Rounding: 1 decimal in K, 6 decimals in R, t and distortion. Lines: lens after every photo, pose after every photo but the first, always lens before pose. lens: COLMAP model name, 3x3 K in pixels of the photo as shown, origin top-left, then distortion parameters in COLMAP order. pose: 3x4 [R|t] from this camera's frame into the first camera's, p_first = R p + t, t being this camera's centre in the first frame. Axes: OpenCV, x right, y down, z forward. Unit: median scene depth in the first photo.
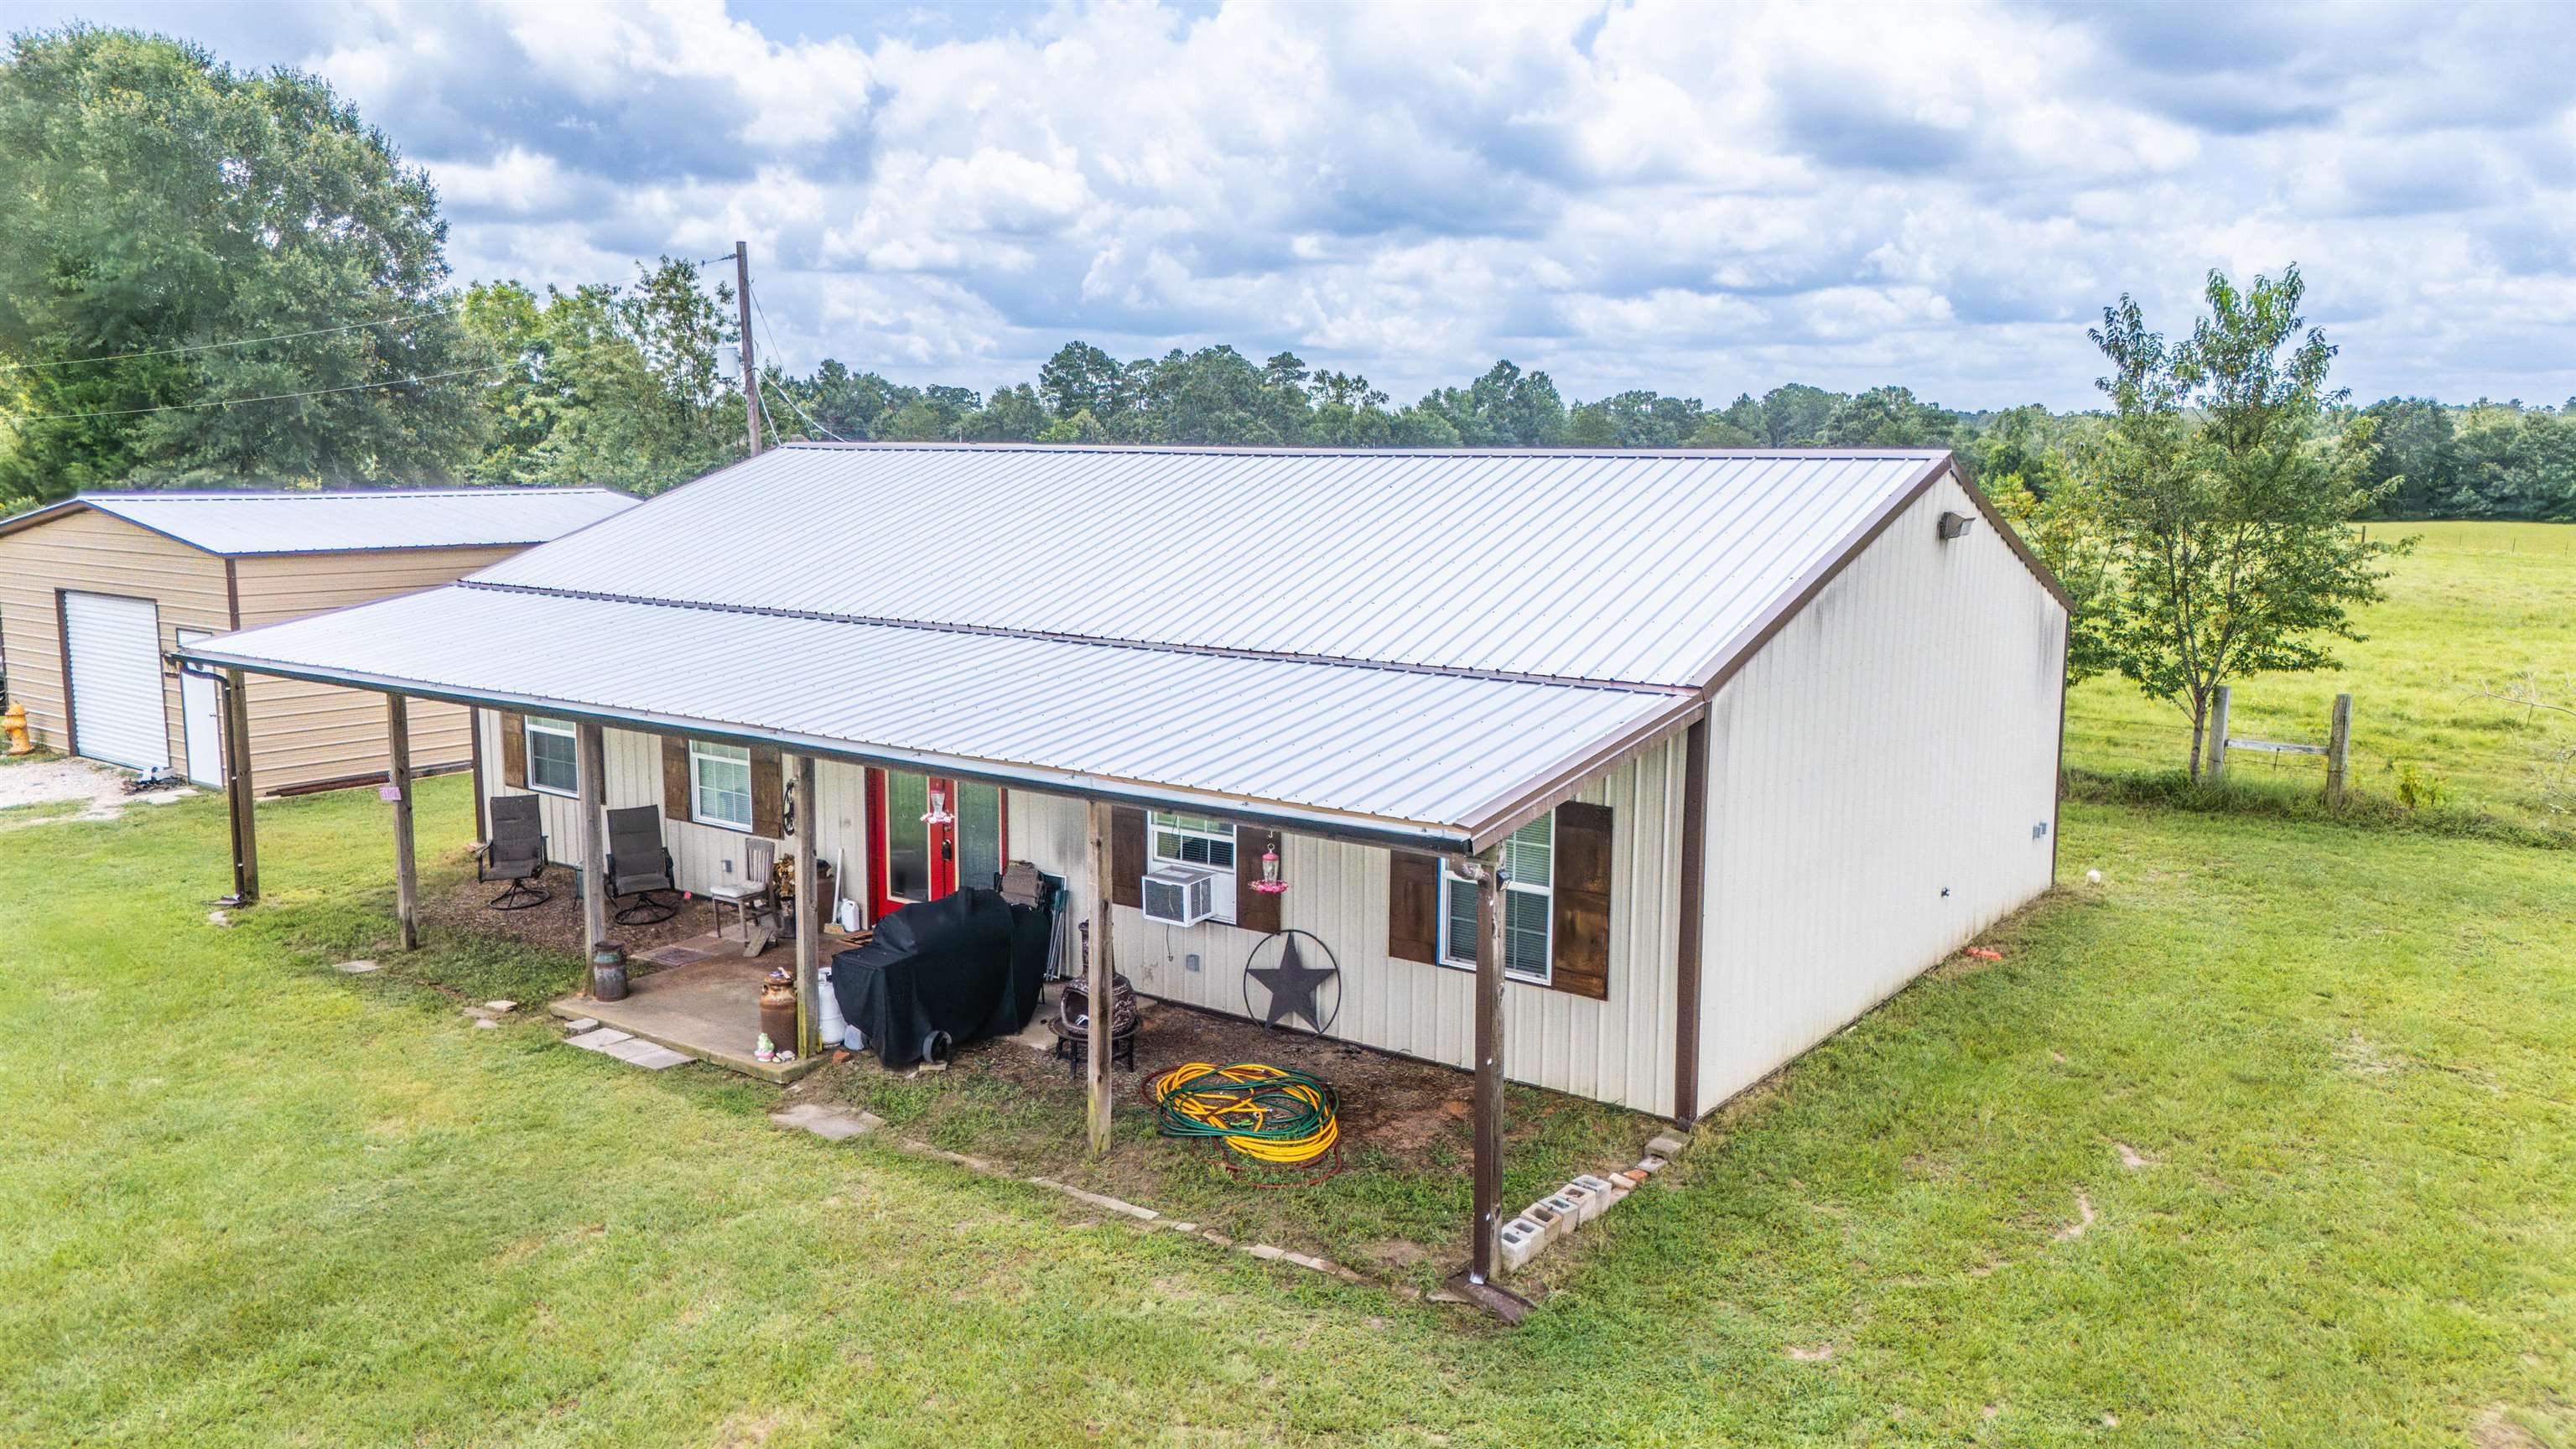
lens RADIAL K [[1912.3, 0, 1288.0], [0, 1912.3, 724.5], [0, 0, 1]] dist [0.065090, -0.064727]
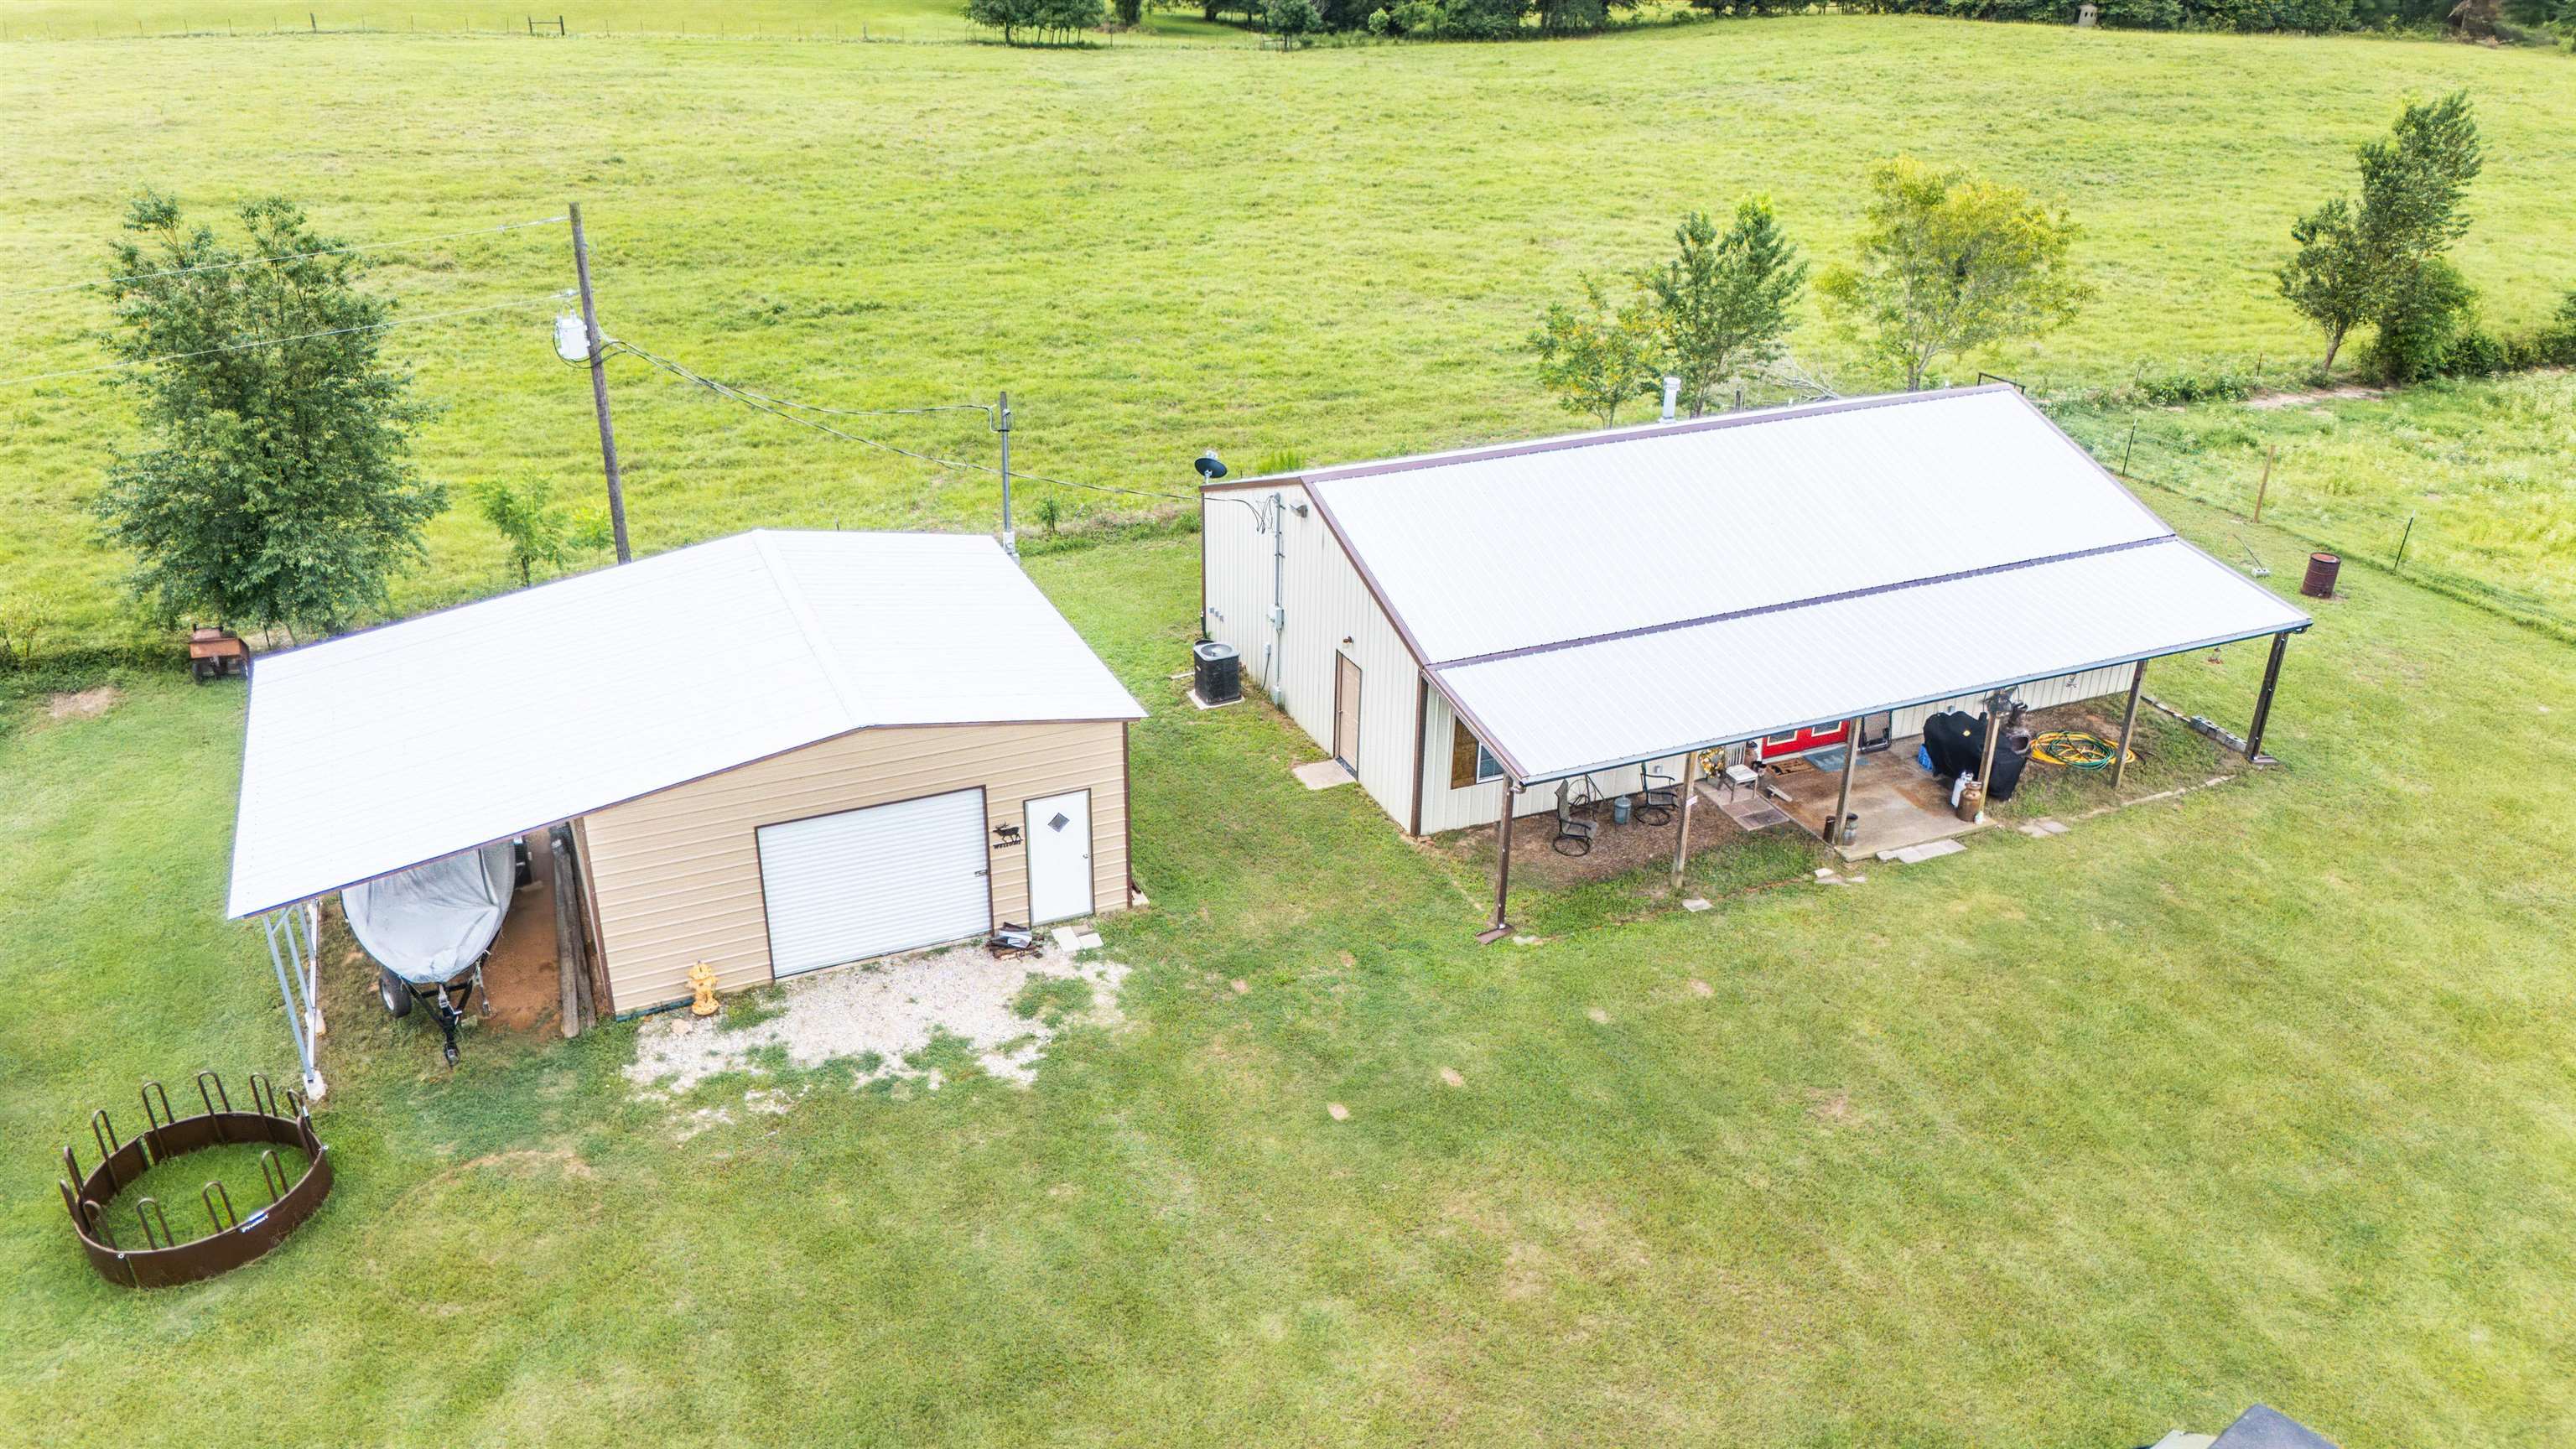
lens RADIAL K [[1912.3, 0, 1288.0], [0, 1912.3, 724.5], [0, 0, 1]] dist [0.065090, -0.064727]
pose [[0.494500, -0.377735, 0.782806, -2.067987], [0.117130, 0.921374, 0.370608, -0.729157], [-0.861249, -0.091575, 0.499864, 0.556696]]
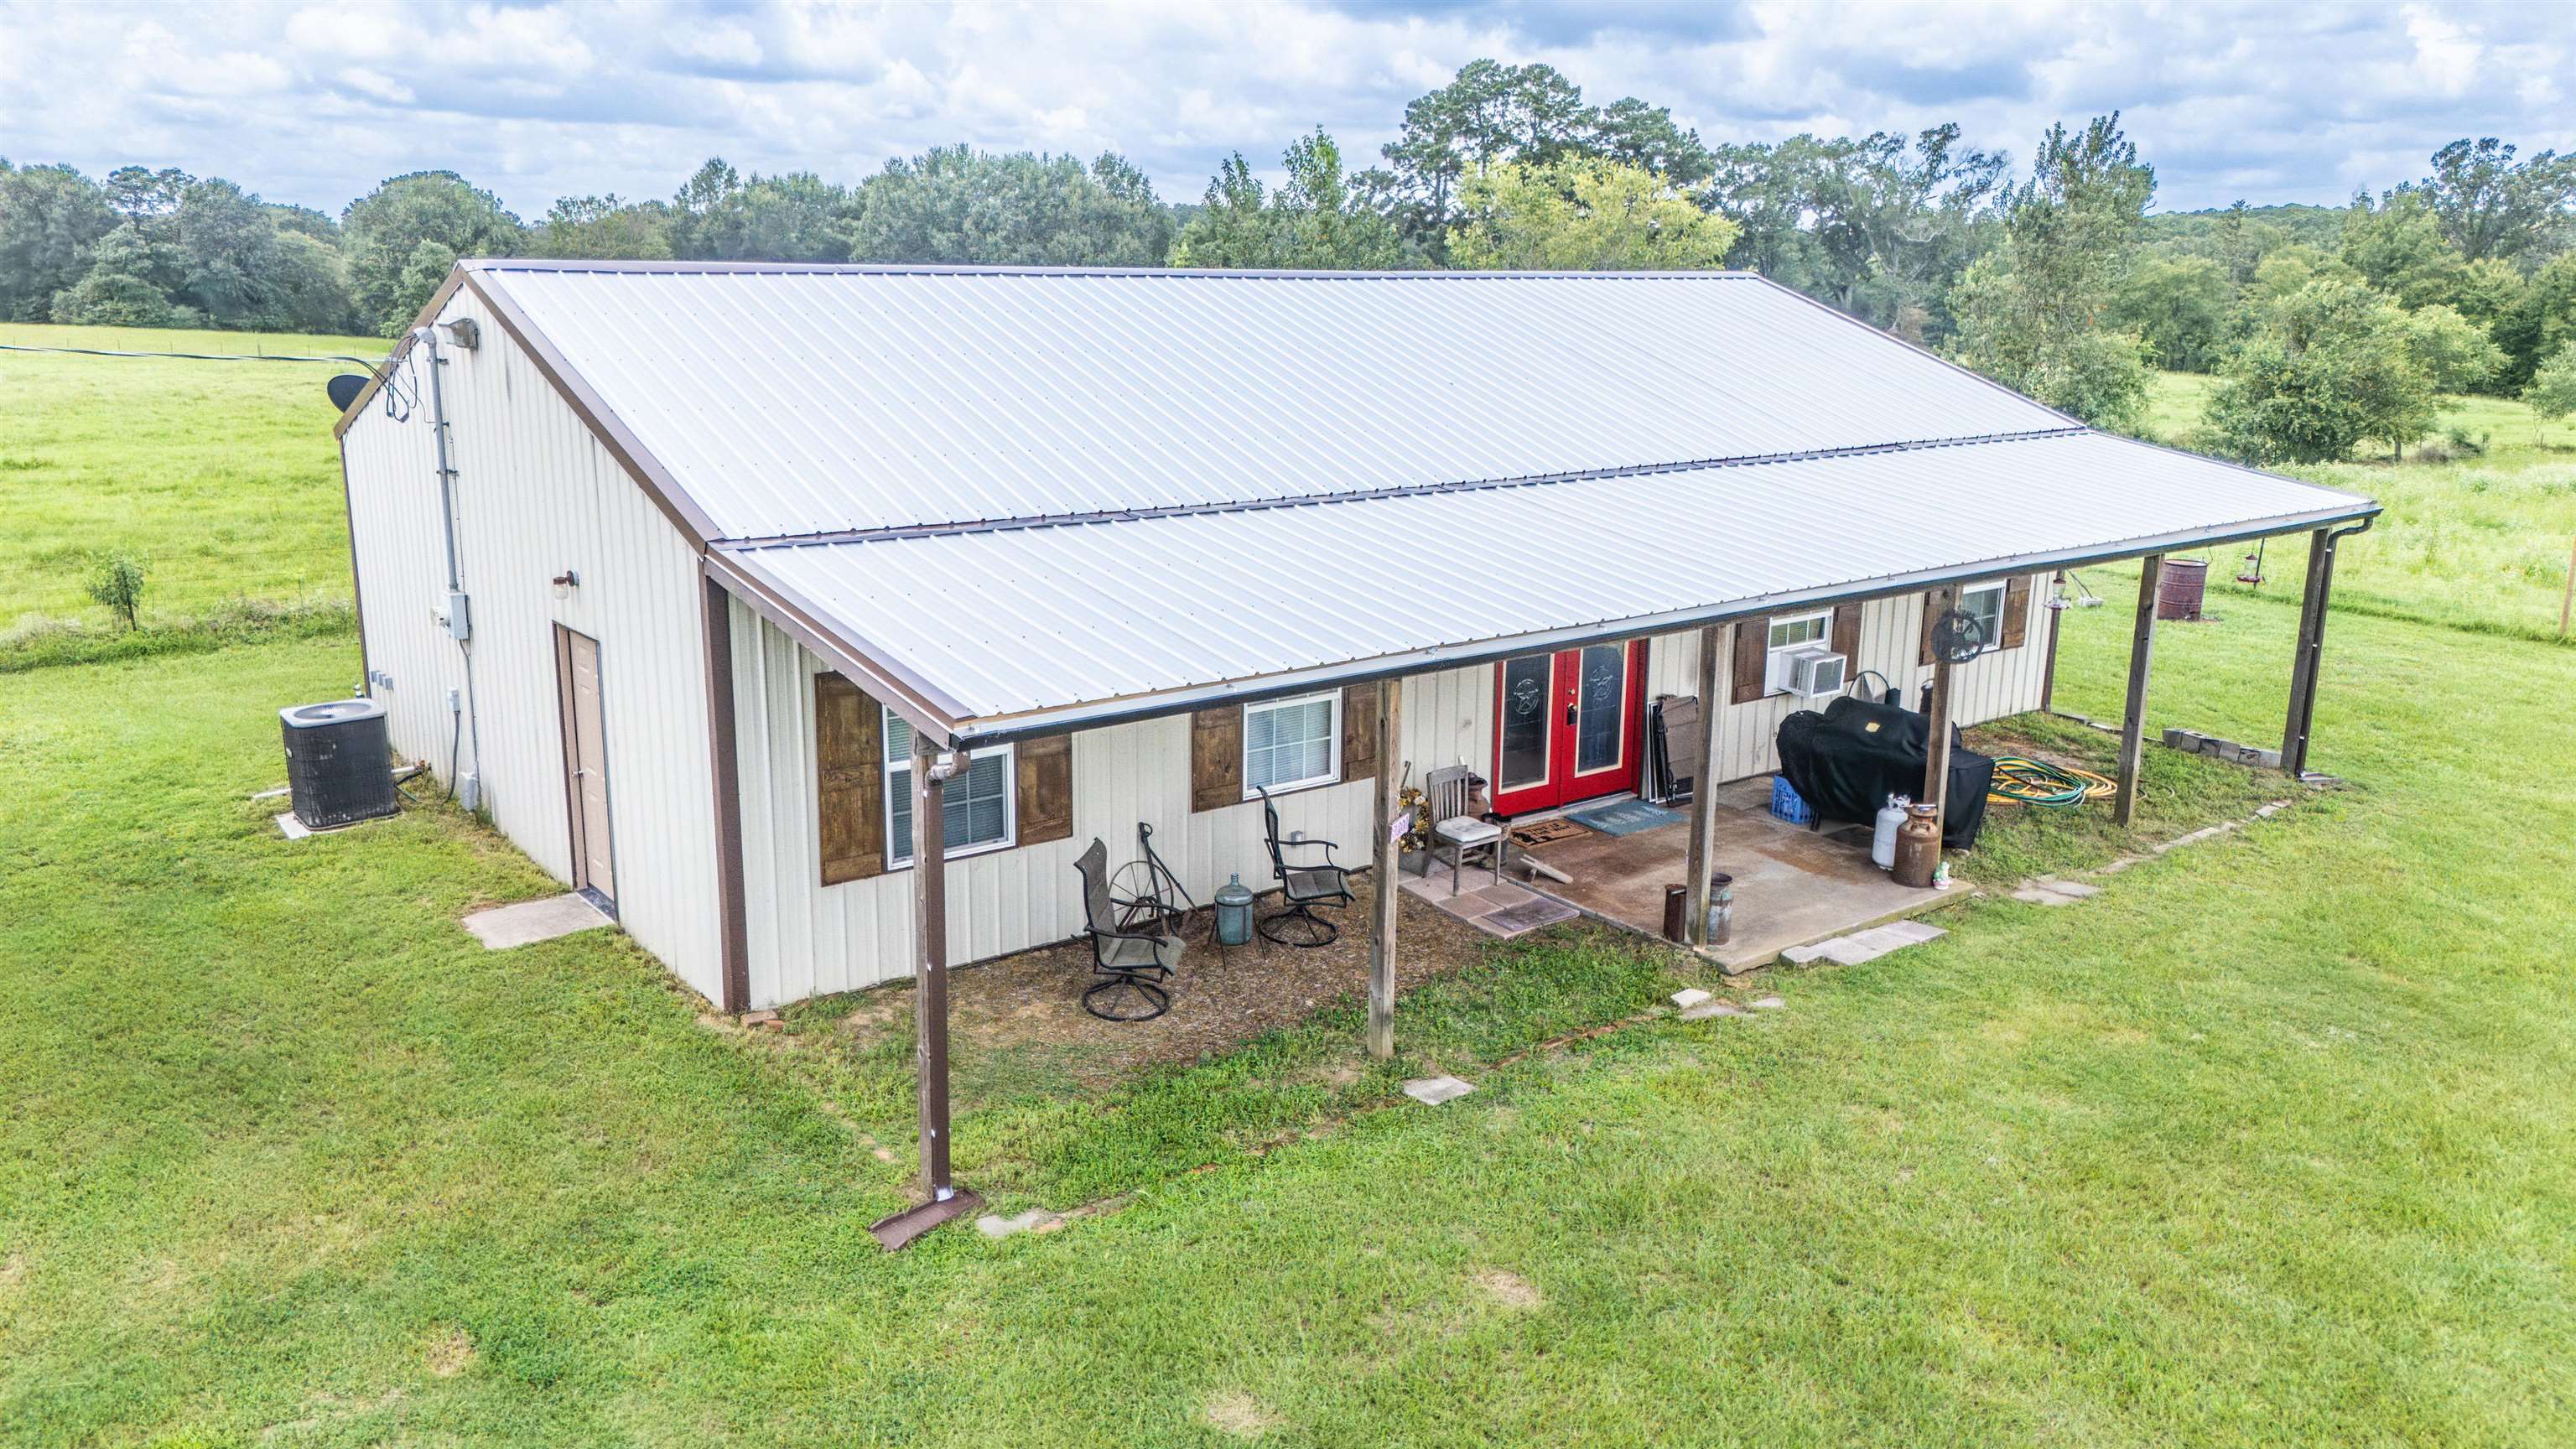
lens RADIAL K [[1884.6, 0, 1294.8], [0, 1884.6, 684.4], [0, 0, 1]] dist [0.075213, -0.067048]
pose [[0.268459, -0.211814, 0.939715, -1.191289], [0.132140, 0.974401, 0.181883, -0.149353], [-0.954185, 0.075346, 0.289575, 0.942916]]
